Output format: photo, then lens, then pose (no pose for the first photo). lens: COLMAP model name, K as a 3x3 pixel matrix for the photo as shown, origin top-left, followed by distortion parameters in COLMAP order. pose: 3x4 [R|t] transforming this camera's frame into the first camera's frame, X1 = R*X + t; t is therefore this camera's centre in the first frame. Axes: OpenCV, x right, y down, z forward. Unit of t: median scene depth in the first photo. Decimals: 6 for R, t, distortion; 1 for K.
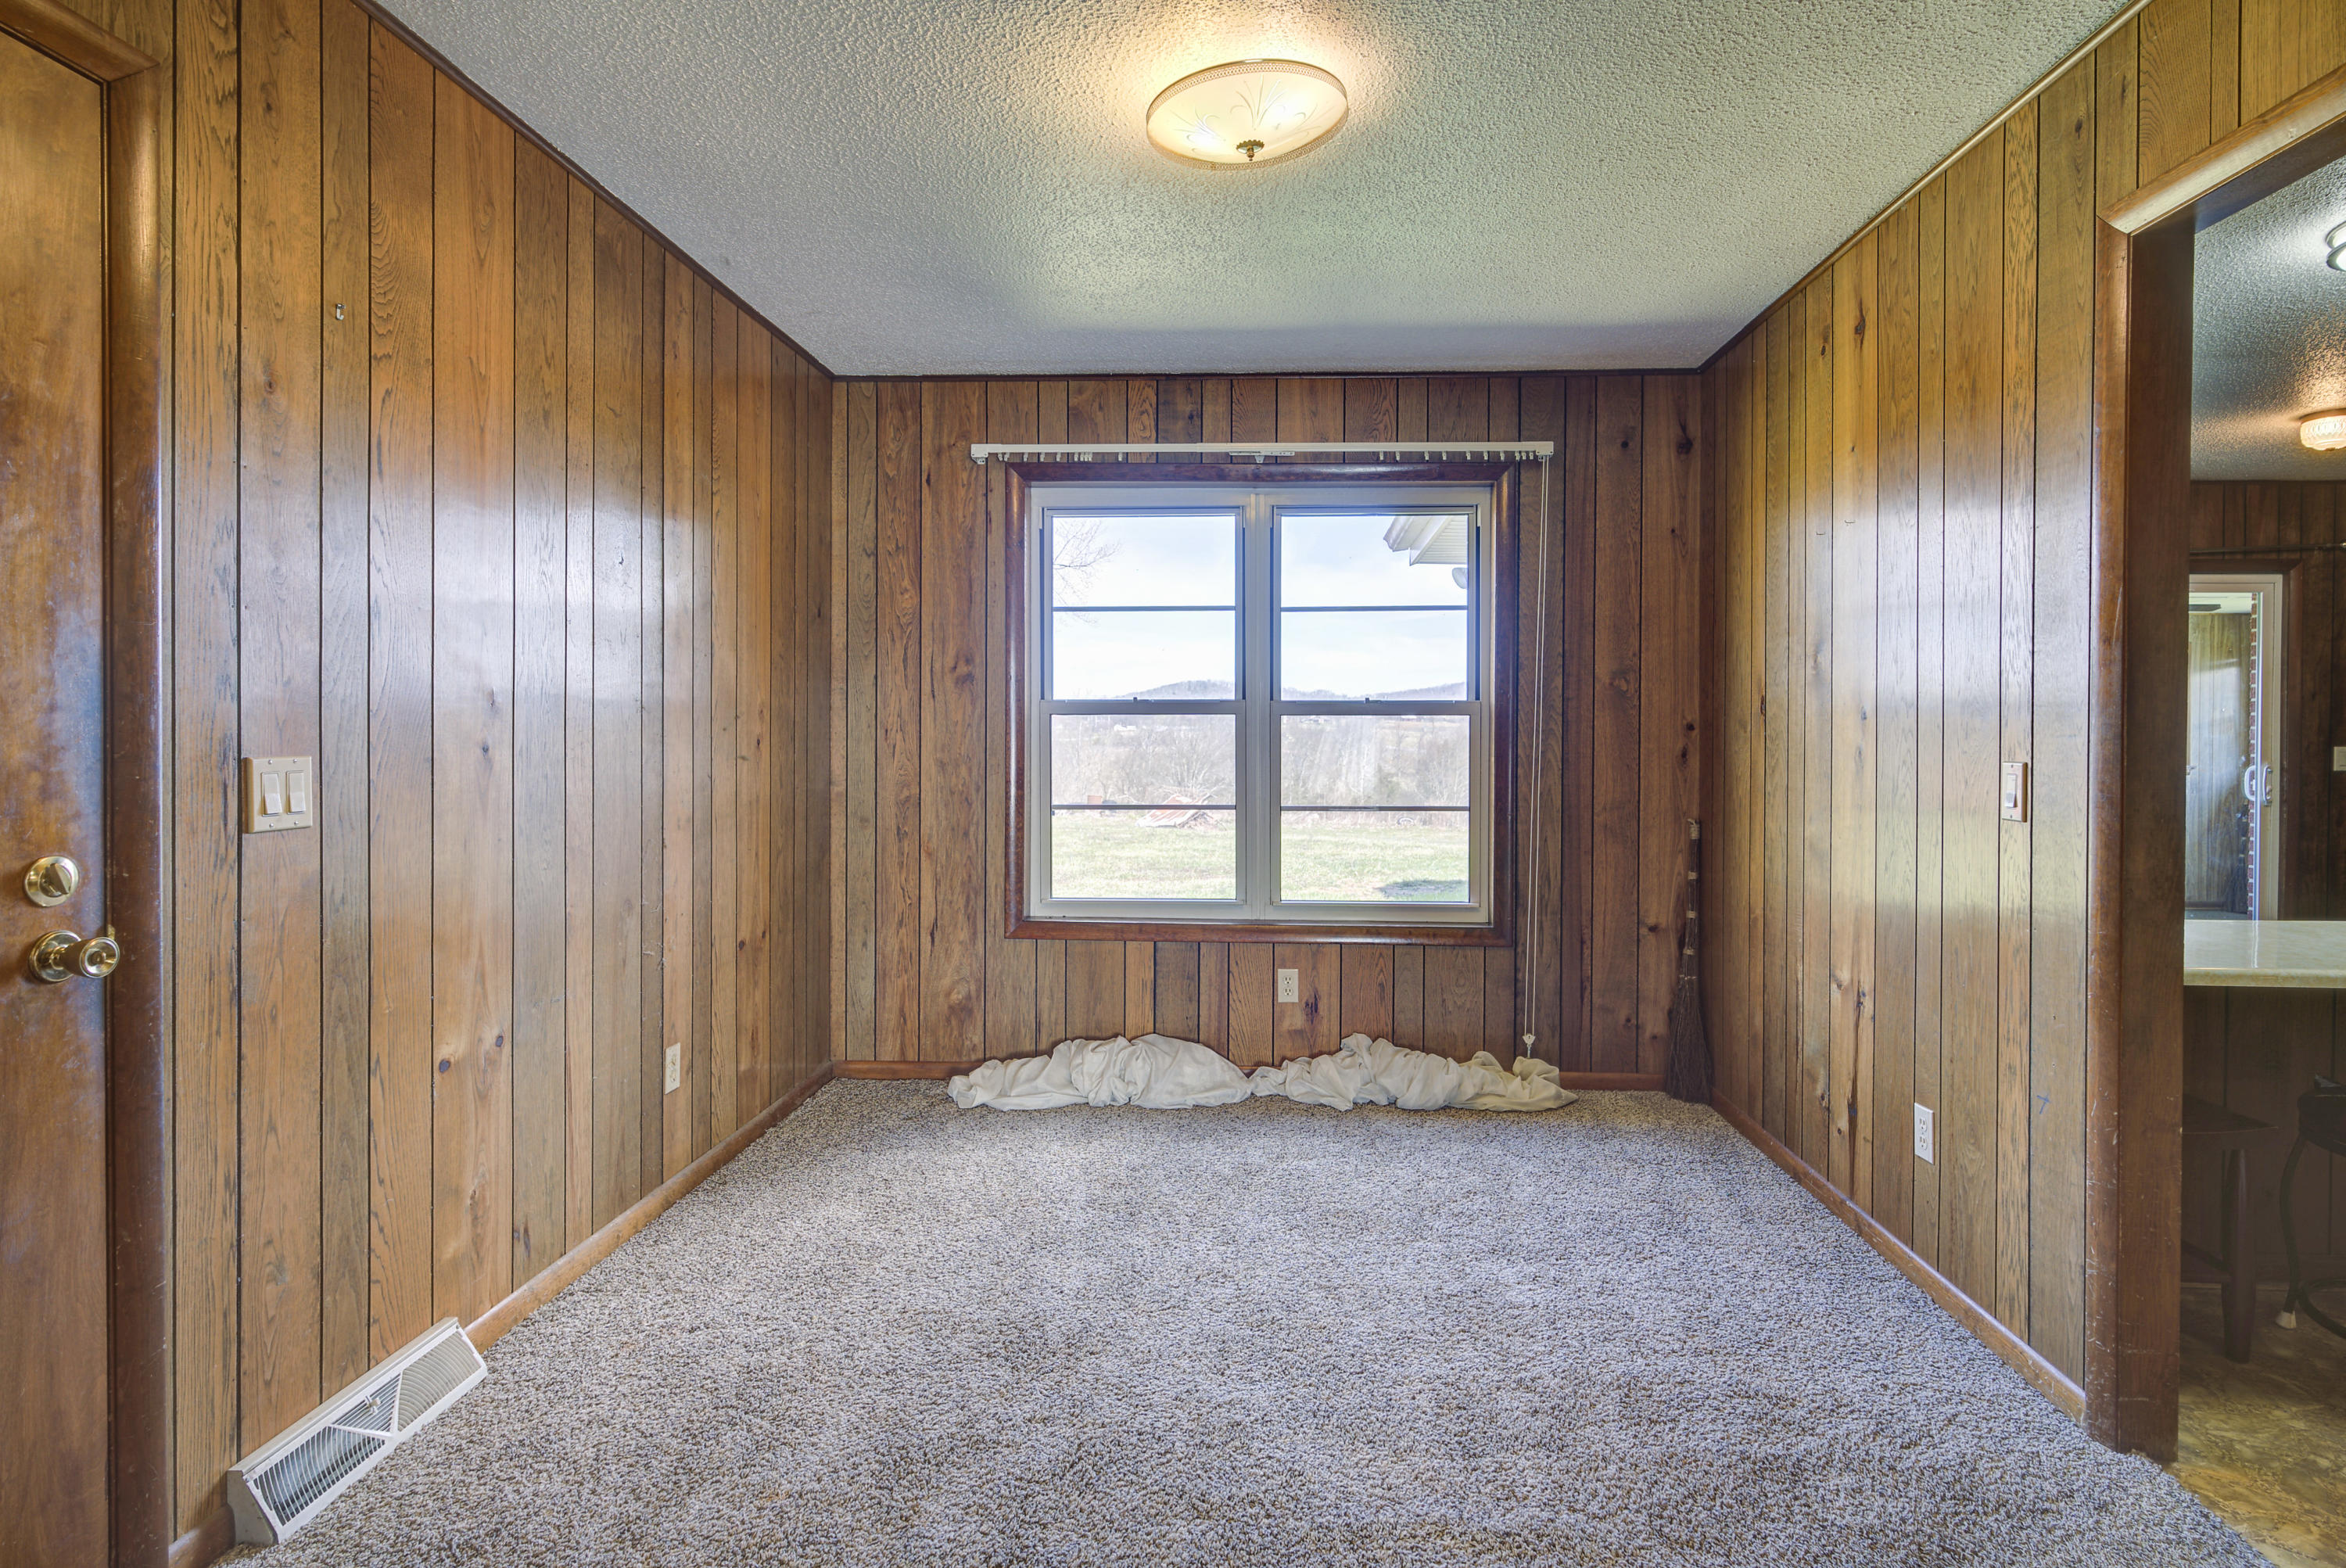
lens RADIAL K [[1187.8, 0, 1203.3], [0, 1187.8, 740.4], [0, 0, 1]] dist [-0.000734, 0.001779]
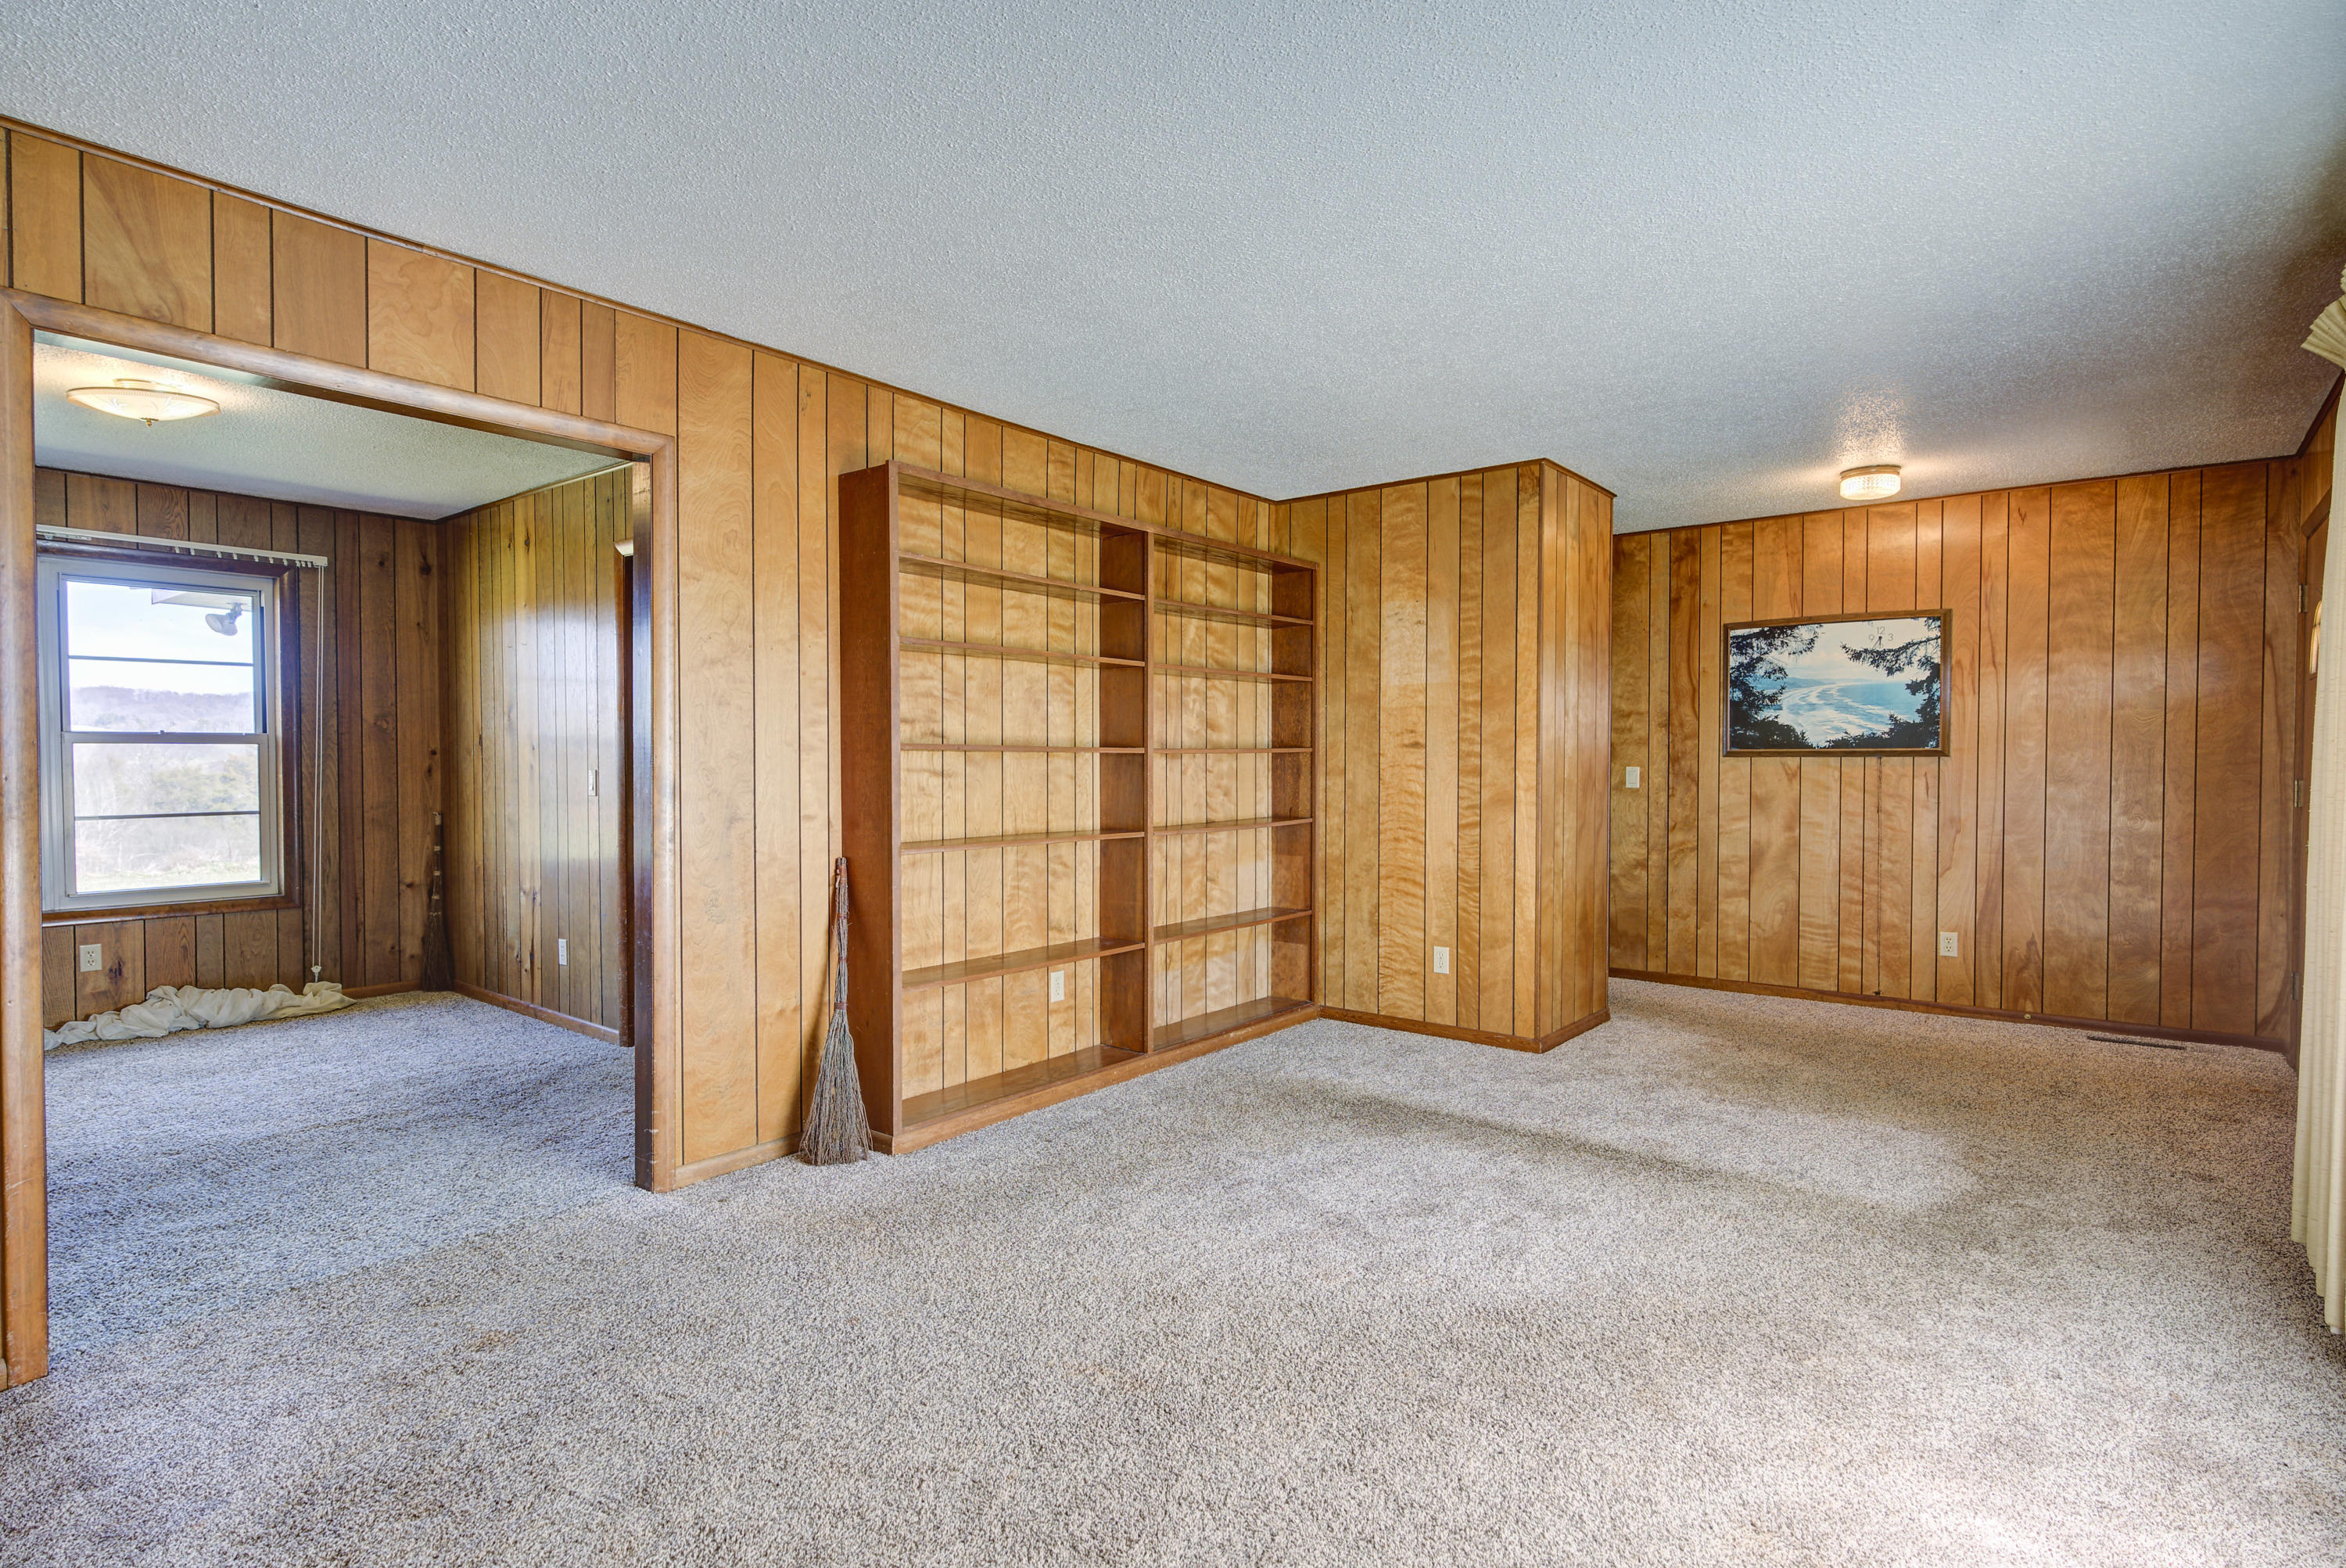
lens RADIAL K [[1187.8, 0, 1175.1], [0, 1187.8, 783.4], [0, 0, 1]] dist [-0.000734, 0.001779]
pose [[0.584008, -0.022581, 0.811434, -0.282484], [0.008188, 0.999726, 0.021927, 0.002818], [-0.811707, -0.006162, 0.584033, -0.688539]]
